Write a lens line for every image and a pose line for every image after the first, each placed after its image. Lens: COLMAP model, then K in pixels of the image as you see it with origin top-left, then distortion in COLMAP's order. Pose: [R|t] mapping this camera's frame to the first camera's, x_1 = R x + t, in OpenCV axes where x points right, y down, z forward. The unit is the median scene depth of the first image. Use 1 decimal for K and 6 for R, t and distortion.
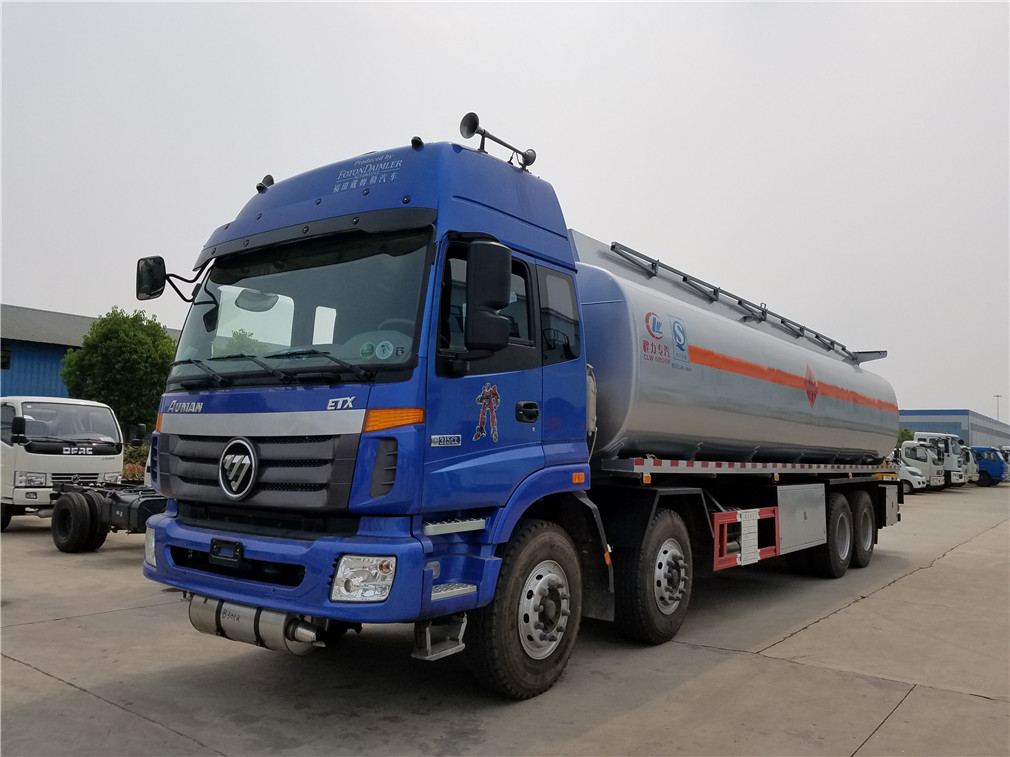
lens RADIAL K [[771.7, 0, 505.0], [0, 771.7, 378.5], [0, 0, 1]] dist [0.202960, -0.359756]
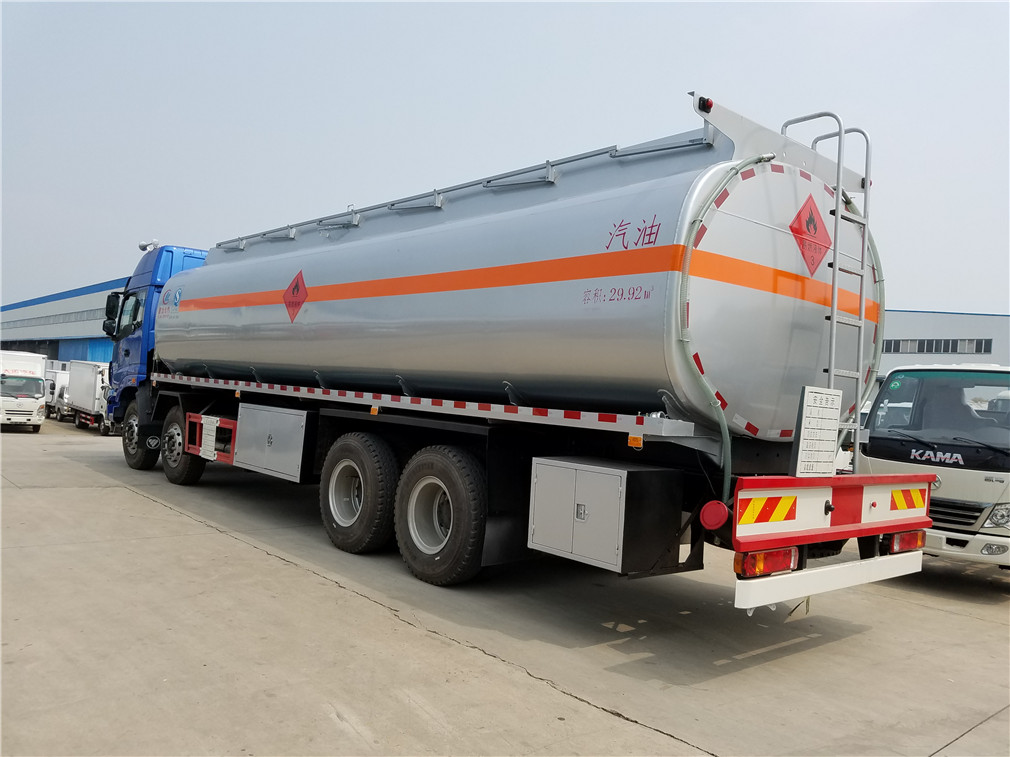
lens RADIAL K [[766.2, 0, 510.2], [0, 766.2, 402.3], [0, 0, 1]] dist [0.244620, -0.456657]
pose [[-0.206934, -0.042940, -0.977412, 2.408340], [0.001578, 0.999020, -0.044223, 0.338366], [0.978354, -0.010693, -0.206663, 2.906014]]
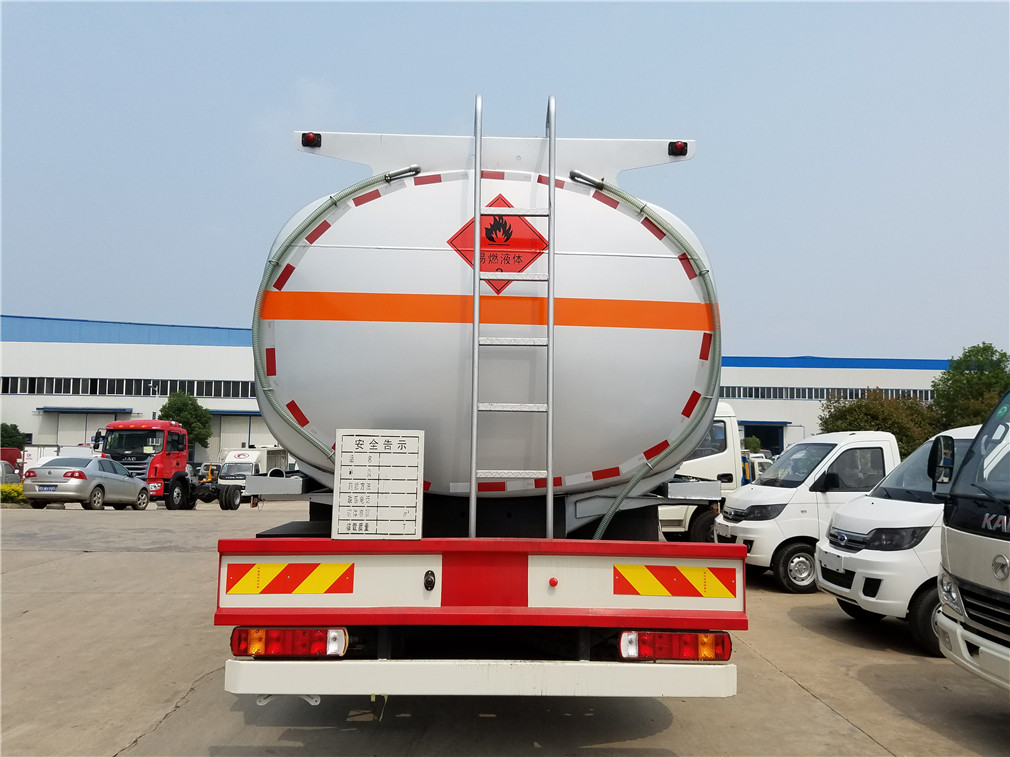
lens RADIAL K [[790.4, 0, 505.0], [0, 790.4, 378.5], [0, 0, 1]] dist [0.038998, -0.043742]
pose [[-0.783814, -0.104334, -0.612169, 1.763308], [0.006903, 0.984260, -0.176590, 0.370868], [0.620958, -0.142639, -0.770757, 3.800763]]
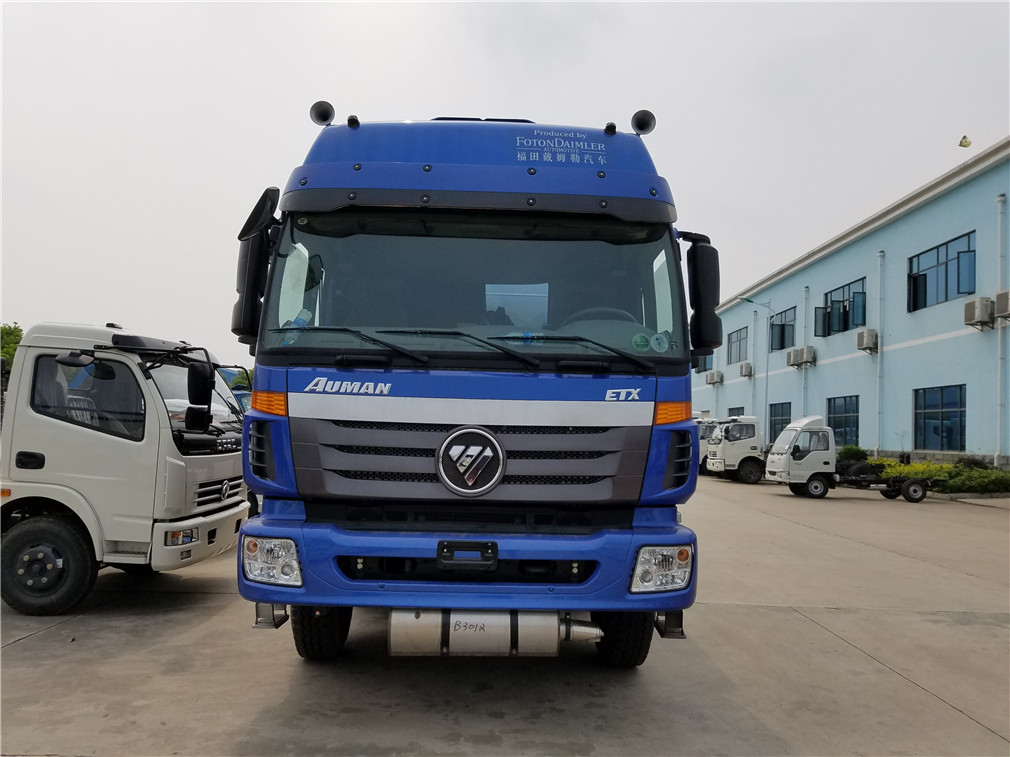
lens RADIAL K [[765.6, 0, 499.5], [0, 765.6, 394.2], [0, 0, 1]] dist [0.241673, -0.453481]
pose [[0.794144, 0.029415, 0.607017, -0.834303], [-0.061462, 0.997594, 0.032067, 0.008918], [-0.604614, -0.062774, 0.794042, 0.291690]]
